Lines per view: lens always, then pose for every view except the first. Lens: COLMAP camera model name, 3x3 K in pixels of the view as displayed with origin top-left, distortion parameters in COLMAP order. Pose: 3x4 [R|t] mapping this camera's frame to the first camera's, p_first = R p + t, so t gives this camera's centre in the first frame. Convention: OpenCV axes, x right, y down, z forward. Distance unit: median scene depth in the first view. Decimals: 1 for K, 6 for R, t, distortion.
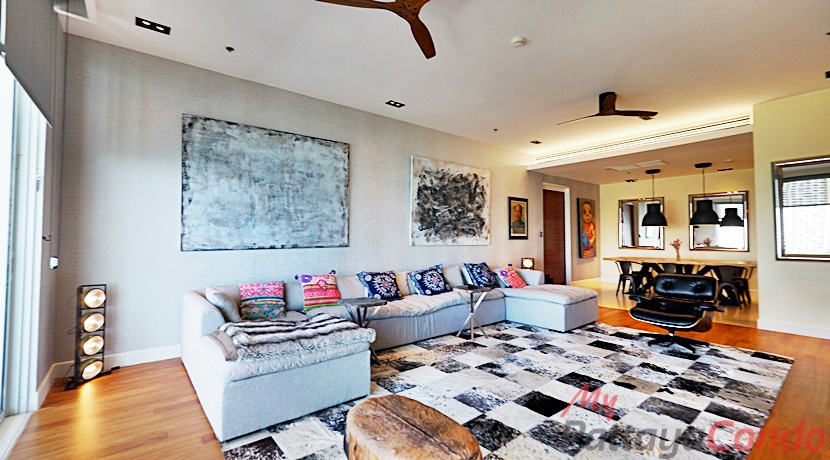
lens RADIAL K [[349.9, 0, 403.7], [0, 349.9, 225.7], [0, 0, 1]] dist [-0.000152, 0.000072]
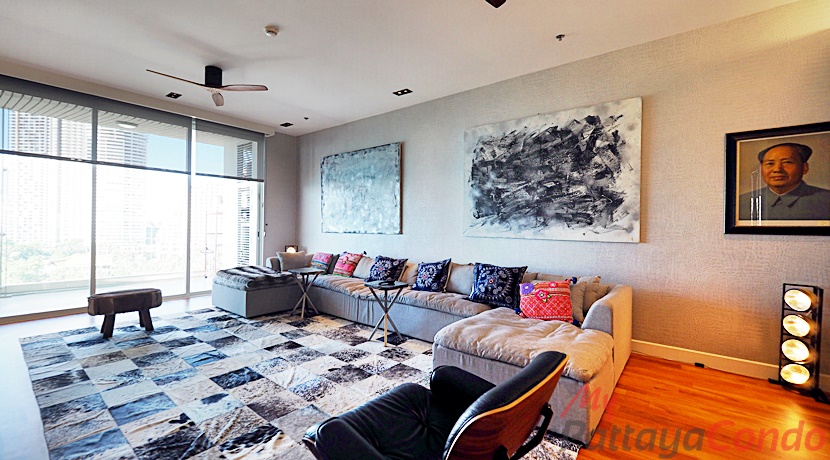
lens RADIAL K [[349.4, 0, 404.8], [0, 349.4, 226.7], [0, 0, 1]] dist [-0.009158, 0.000605]
pose [[0.207832, -0.004069, -0.978156, 0.773091], [0.014619, 0.999893, -0.001053, 0.030808], [0.978055, -0.014081, 0.207870, 0.647331]]
